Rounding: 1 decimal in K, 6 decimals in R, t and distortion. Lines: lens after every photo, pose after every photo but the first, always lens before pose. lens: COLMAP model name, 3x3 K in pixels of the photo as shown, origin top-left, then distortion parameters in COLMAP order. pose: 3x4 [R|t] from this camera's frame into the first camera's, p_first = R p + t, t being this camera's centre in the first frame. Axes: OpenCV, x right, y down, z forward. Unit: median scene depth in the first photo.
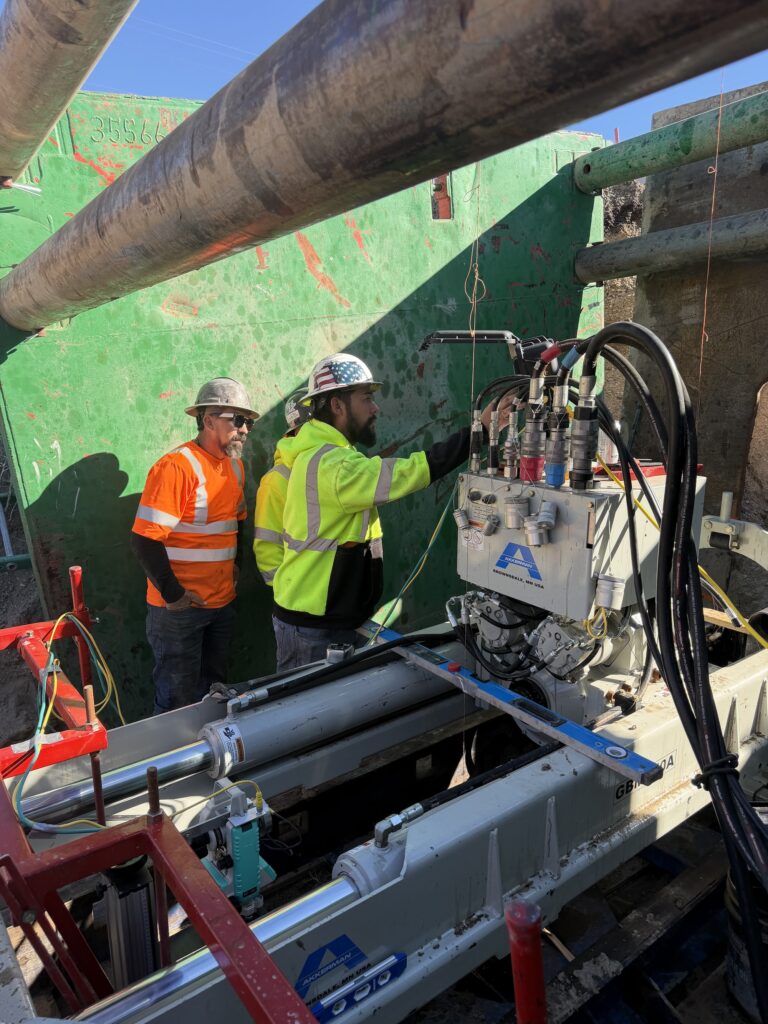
lens RADIAL K [[721.9, 0, 382.7], [0, 721.9, 514.2], [0, 0, 1]] dist [-0.012500, -0.001175]
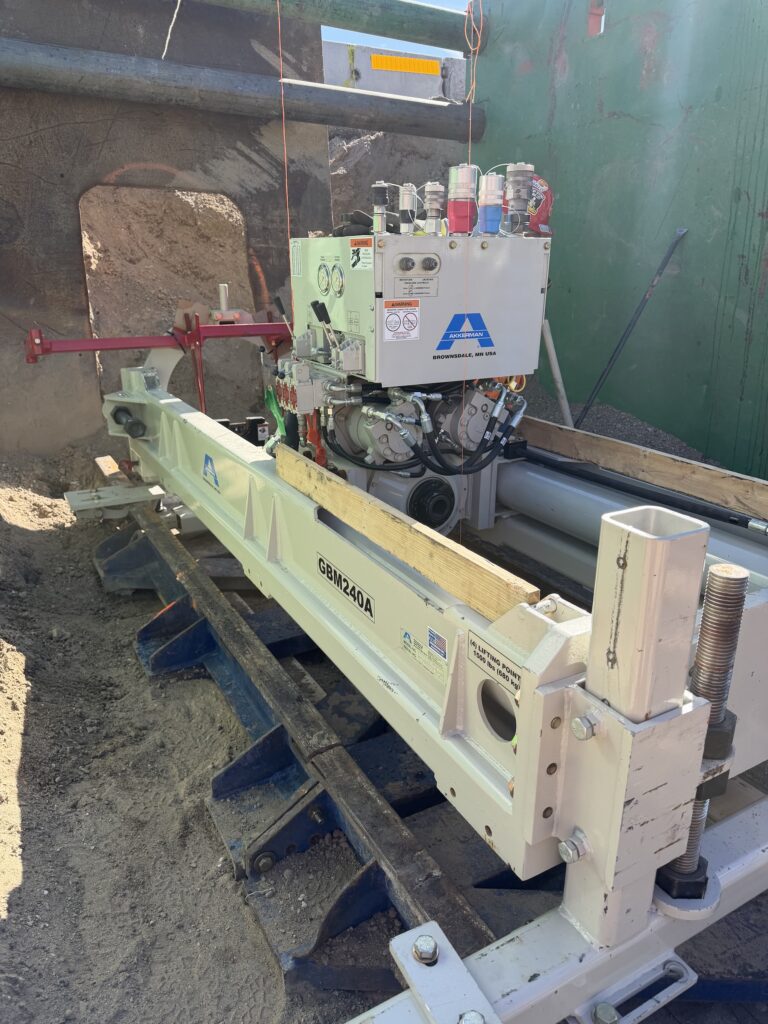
lens RADIAL K [[721.9, 0, 384.4], [0, 721.9, 509.9], [0, 0, 1]] dist [-0.012500, -0.001175]
pose [[0.124306, -0.341571, 0.931599, -0.632508], [0.213317, 0.926127, 0.311101, -0.026599], [-0.969043, 0.160055, 0.187986, 0.869181]]
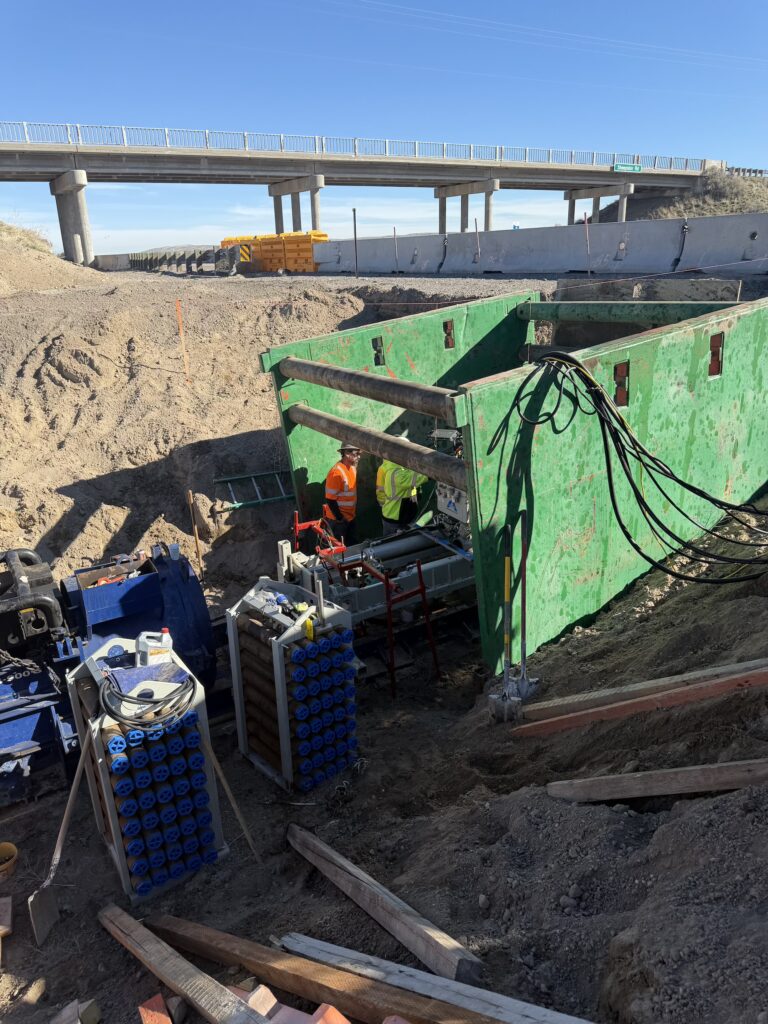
lens RADIAL K [[721.9, 0, 384.4], [0, 721.9, 511.8], [0, 0, 1]] dist [-0.012500, -0.001175]
pose [[0.994915, 0.016370, -0.099384, 0.192173], [-0.002189, 0.989986, 0.141149, -0.370533], [0.100699, -0.140213, 0.984987, -2.310770]]
